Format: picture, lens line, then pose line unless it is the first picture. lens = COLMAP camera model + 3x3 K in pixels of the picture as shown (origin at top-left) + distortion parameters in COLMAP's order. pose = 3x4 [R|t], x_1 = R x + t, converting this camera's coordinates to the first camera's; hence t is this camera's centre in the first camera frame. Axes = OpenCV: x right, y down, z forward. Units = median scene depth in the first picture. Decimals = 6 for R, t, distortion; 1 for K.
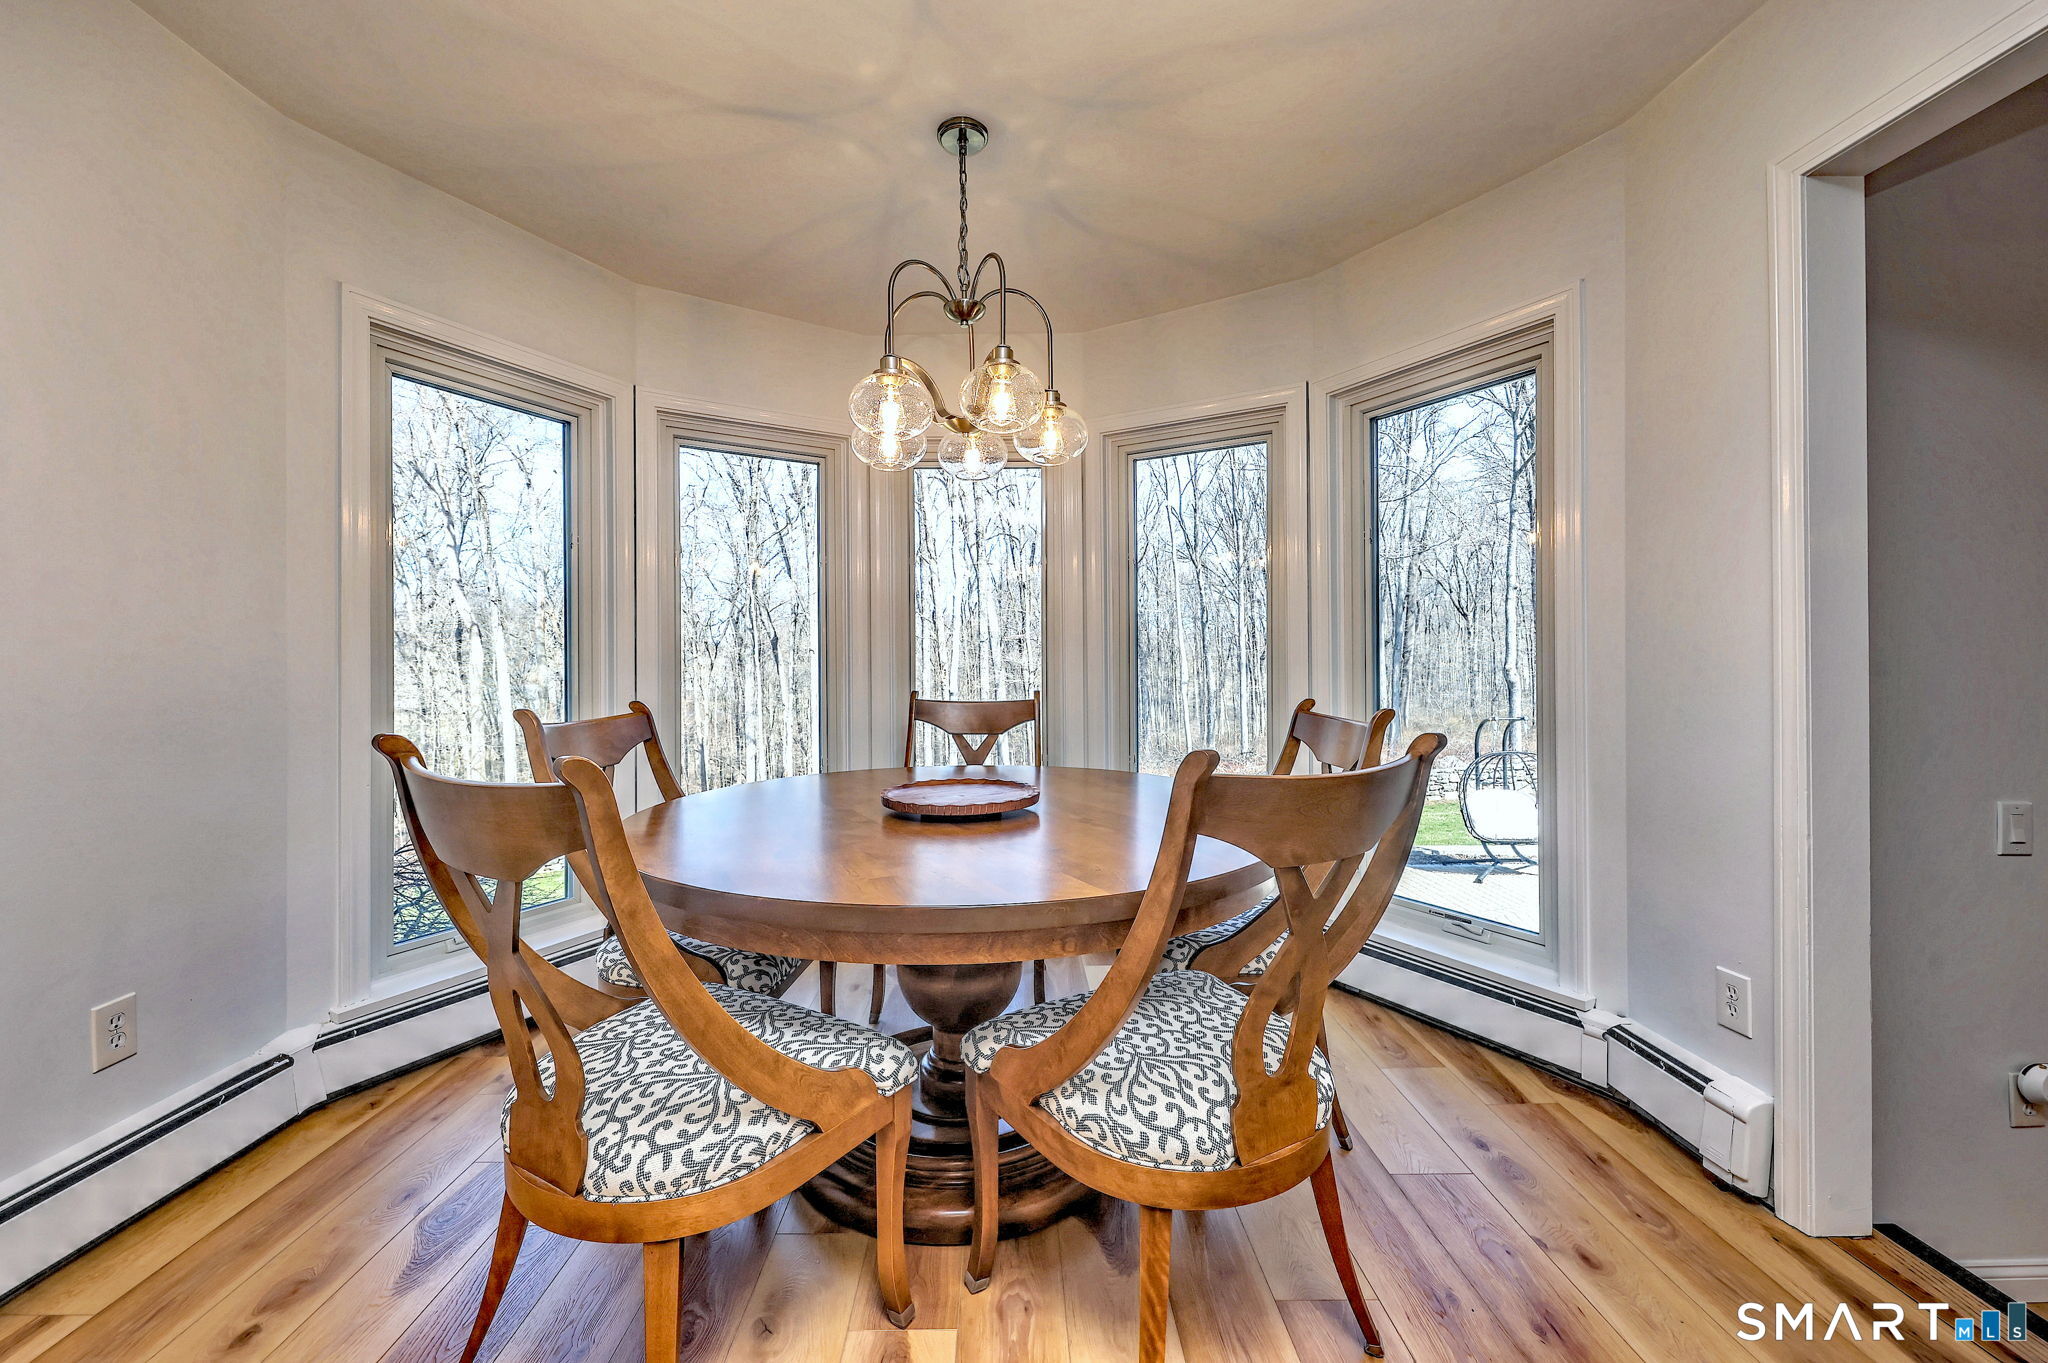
lens RADIAL K [[791.5, 0, 1033.5], [0, 791.5, 686.6], [0, 0, 1]] dist [-0.000149, -0.000069]
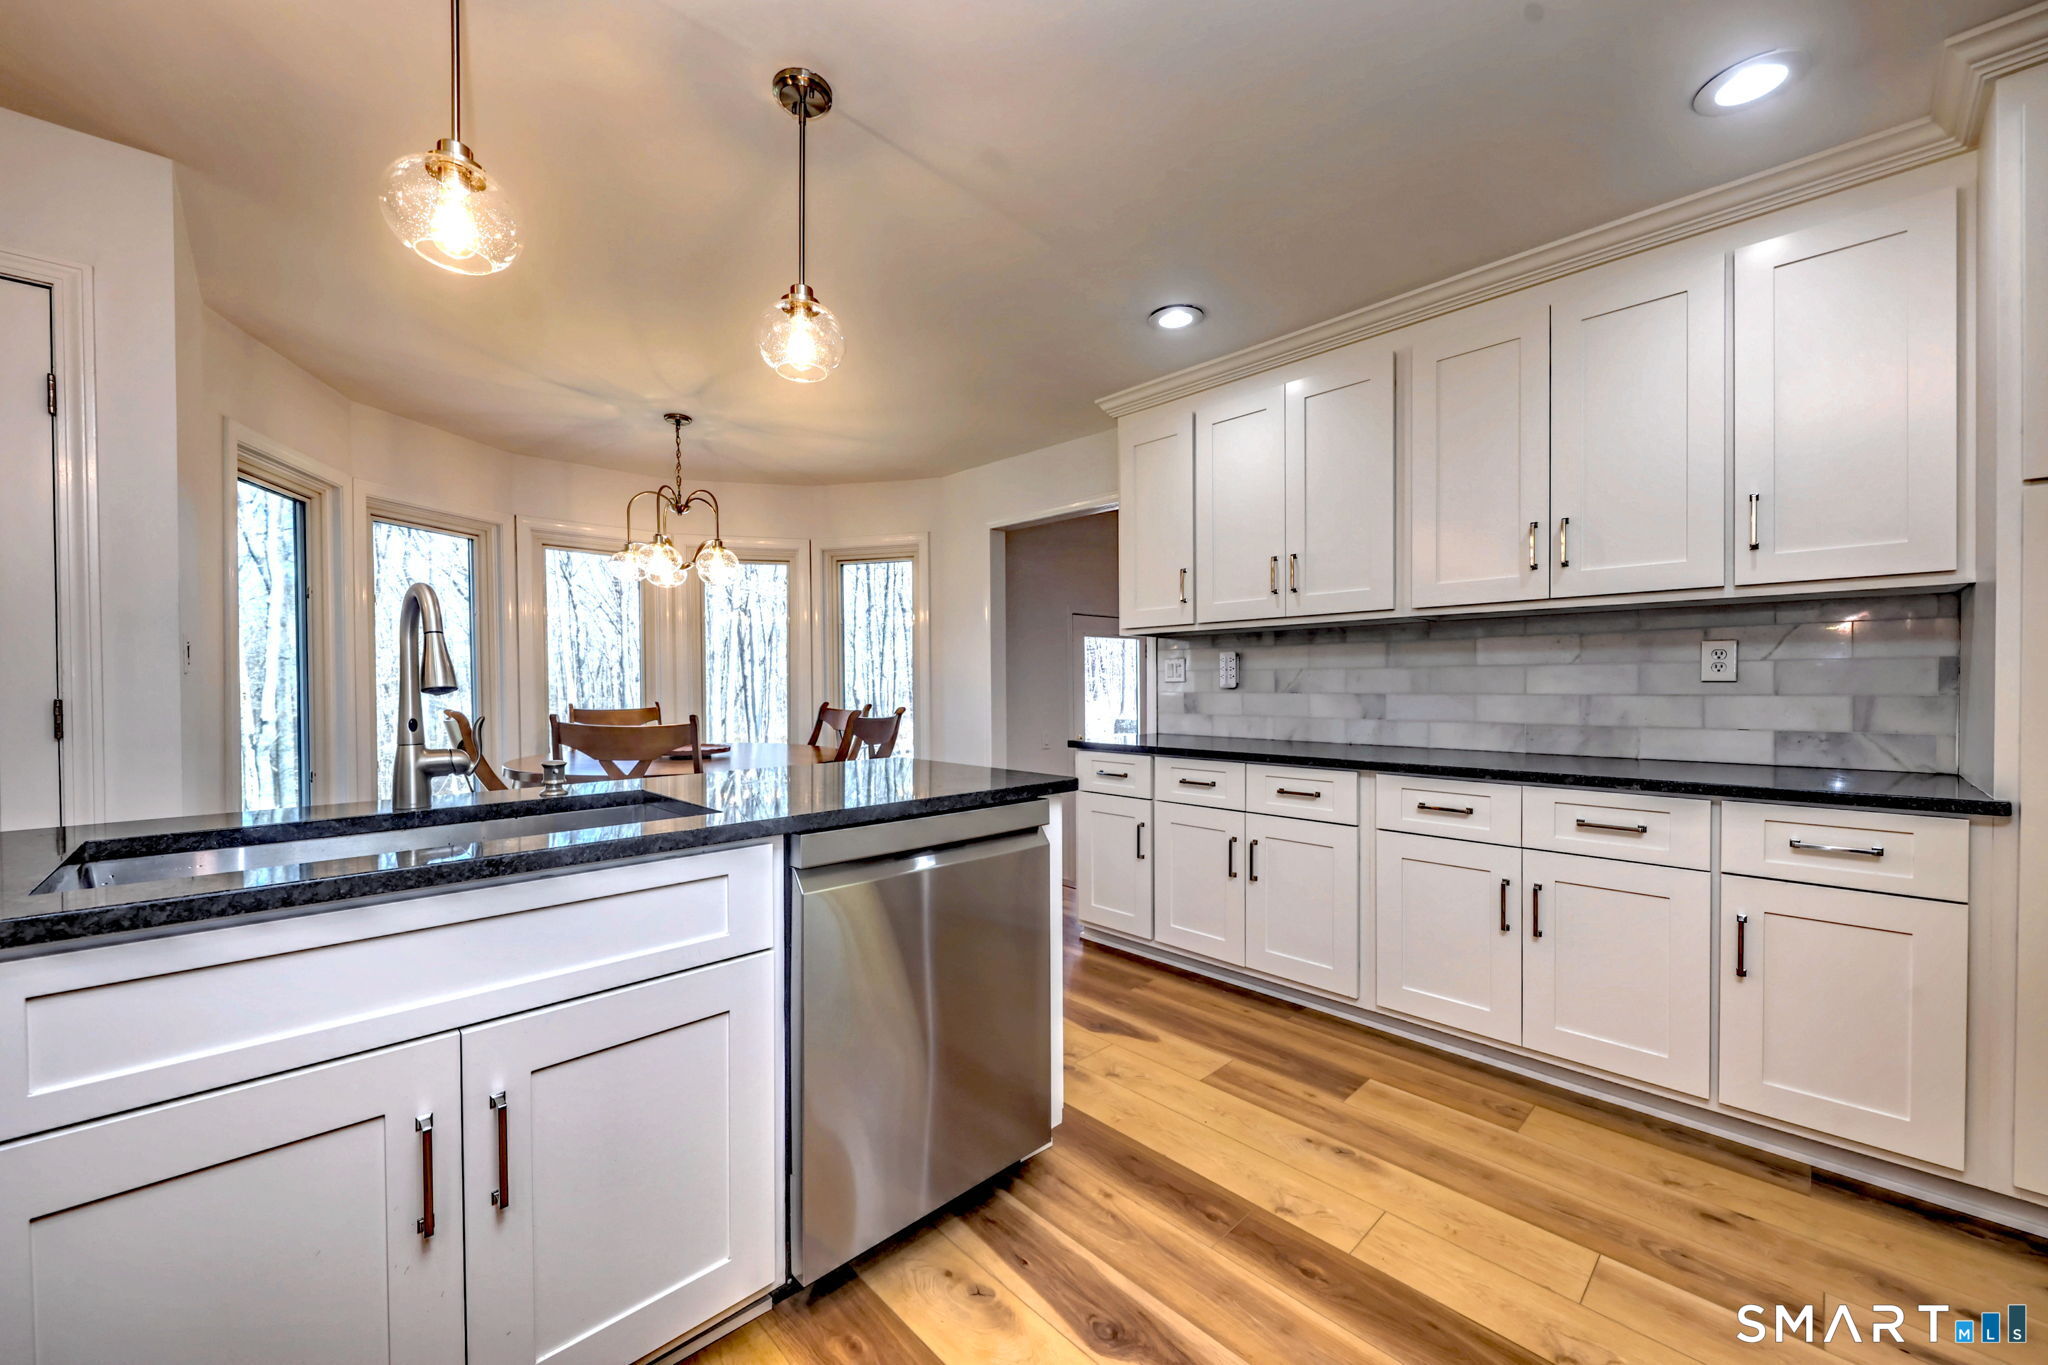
lens RADIAL K [[791.5, 0, 1033.5], [0, 791.5, 687.6], [0, 0, 1]] dist [-0.000149, -0.000069]
pose [[0.712117, -0.004055, 0.702049, -0.831715], [0.022613, 0.999597, -0.017164, 0.031575], [-0.701697, 0.028098, 0.711921, -1.003497]]
